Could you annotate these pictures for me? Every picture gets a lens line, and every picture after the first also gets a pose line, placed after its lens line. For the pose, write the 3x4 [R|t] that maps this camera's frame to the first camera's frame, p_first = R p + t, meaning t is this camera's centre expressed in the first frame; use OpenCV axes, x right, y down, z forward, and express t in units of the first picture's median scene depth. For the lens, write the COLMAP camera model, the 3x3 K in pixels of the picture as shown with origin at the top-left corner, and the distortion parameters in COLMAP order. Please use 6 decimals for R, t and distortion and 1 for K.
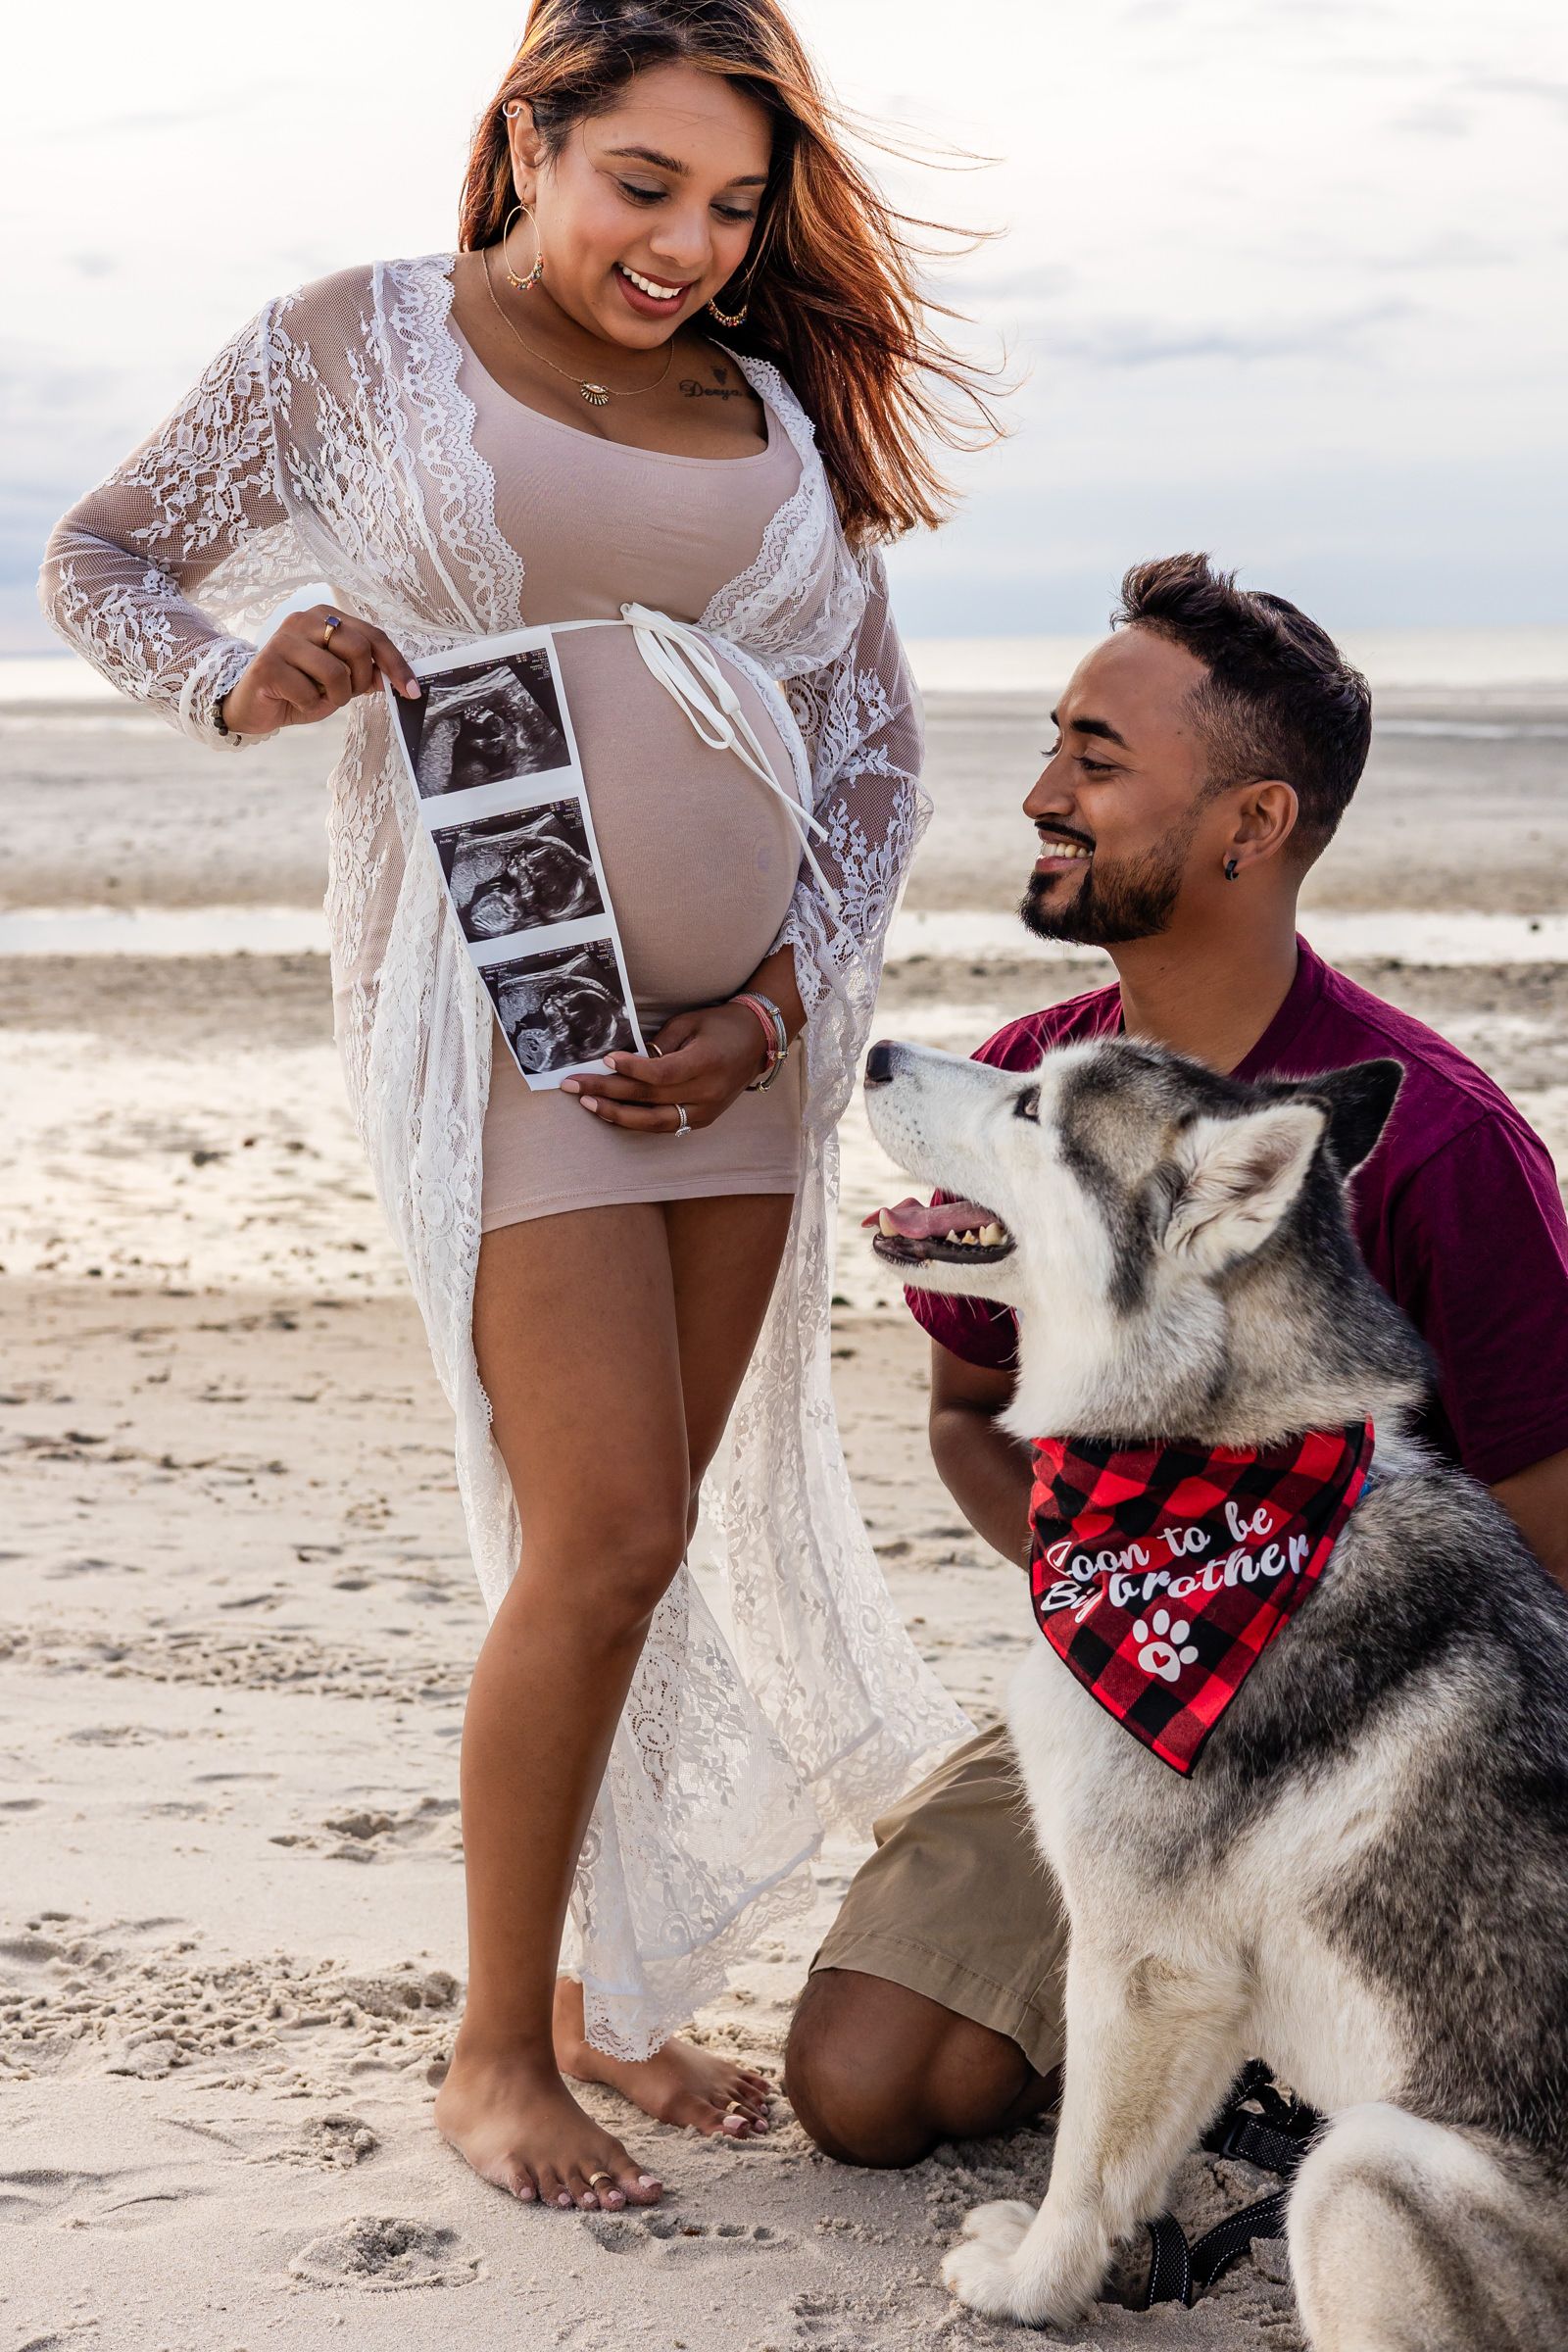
lens RADIAL K [[3037.2, 0, 784.0], [0, 3037.2, 1176.0], [0, 0, 1]] dist [0.124935, -0.270872]
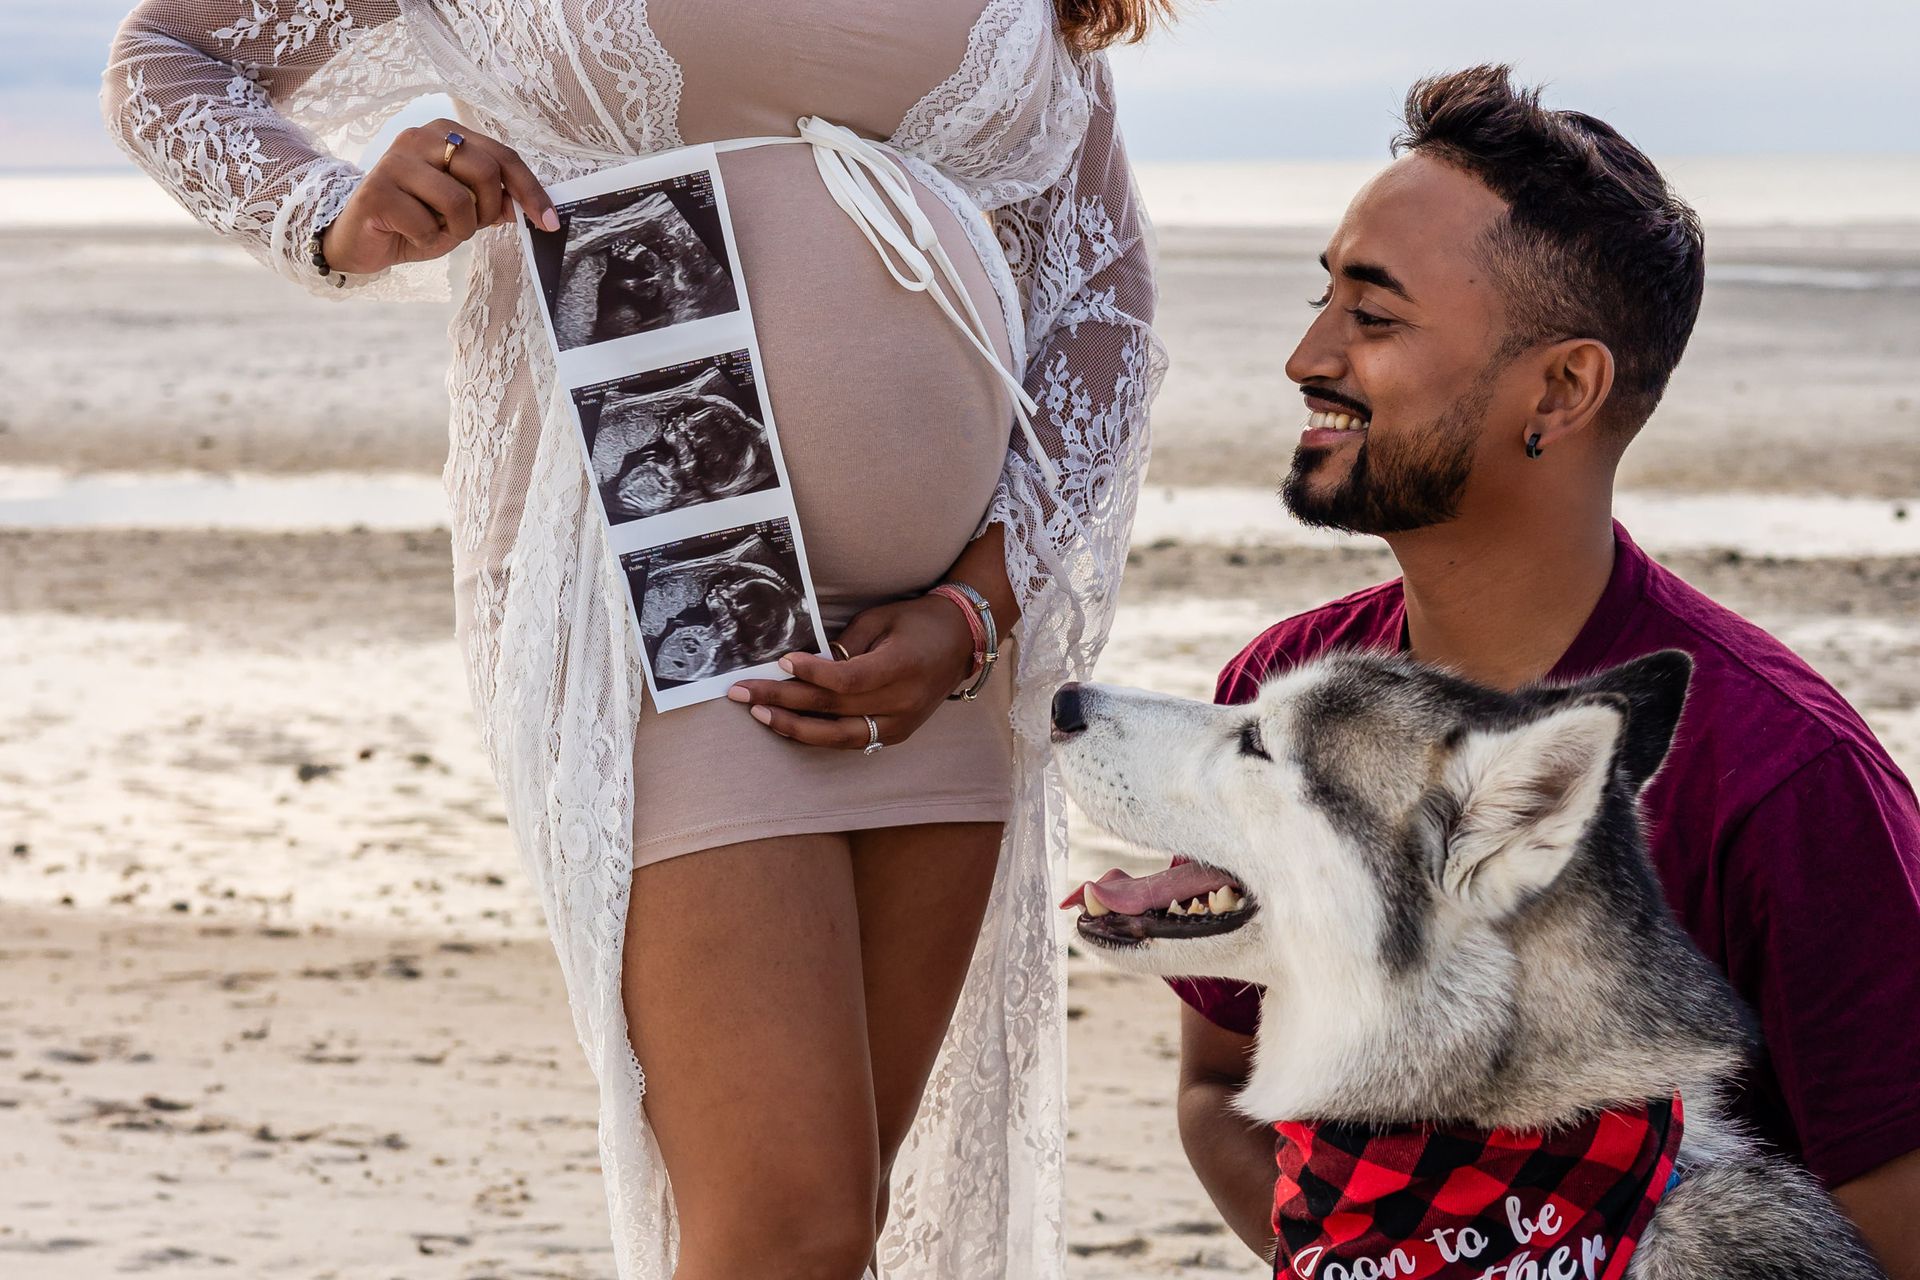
lens RADIAL K [[2479.3, 0, 969.0], [0, 2479.3, 574.8], [0, 0, 1]] dist [0.124935, -0.270872]
pose [[0.997641, 0.007206, -0.068268, 0.040314], [-0.011691, 0.997782, -0.065527, -0.018083], [0.067645, 0.066170, 0.995513, 0.323598]]
